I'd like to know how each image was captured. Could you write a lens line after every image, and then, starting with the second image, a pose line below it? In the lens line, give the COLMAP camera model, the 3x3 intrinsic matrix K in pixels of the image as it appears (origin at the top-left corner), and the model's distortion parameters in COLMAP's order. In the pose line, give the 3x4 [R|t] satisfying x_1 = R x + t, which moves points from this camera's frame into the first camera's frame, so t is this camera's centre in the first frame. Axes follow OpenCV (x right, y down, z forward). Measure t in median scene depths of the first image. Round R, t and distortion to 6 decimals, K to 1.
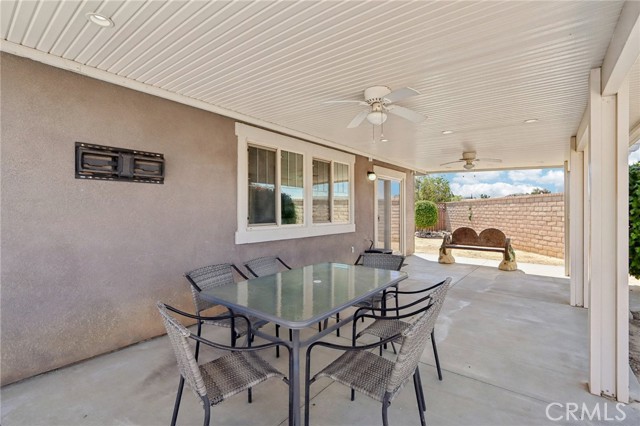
lens RADIAL K [[296.4, 0, 318.6], [0, 296.4, 213.2], [0, 0, 1]] dist [-0.018749, 0.000184]
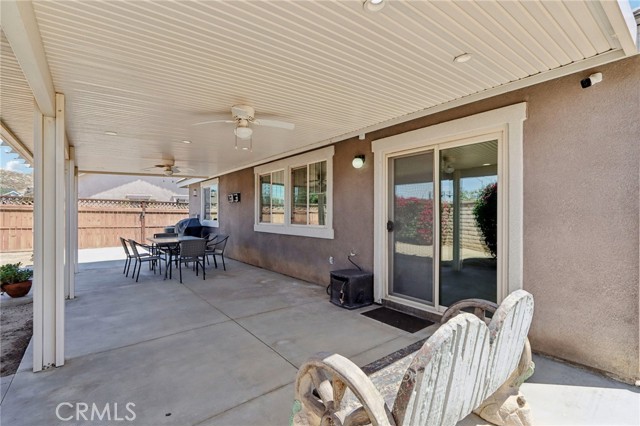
lens RADIAL K [[296.4, 0, 318.6], [0, 296.4, 213.2], [0, 0, 1]] dist [-0.018749, 0.000184]
pose [[-0.236011, -0.004739, -0.971739, 1.072725], [-0.009497, 0.999952, -0.002570, -0.006542], [0.971704, 0.008622, -0.236045, 1.337629]]
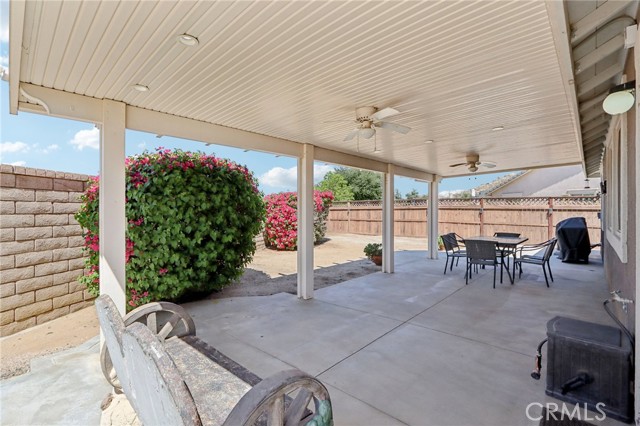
lens RADIAL K [[296.4, 0, 318.6], [0, 296.4, 213.2], [0, 0, 1]] dist [-0.018749, 0.000184]
pose [[-0.997031, -0.005003, 0.076833, 0.599564], [-0.003555, 0.999814, 0.018977, -0.016430], [-0.076914, 0.018647, -0.996863, 1.657056]]
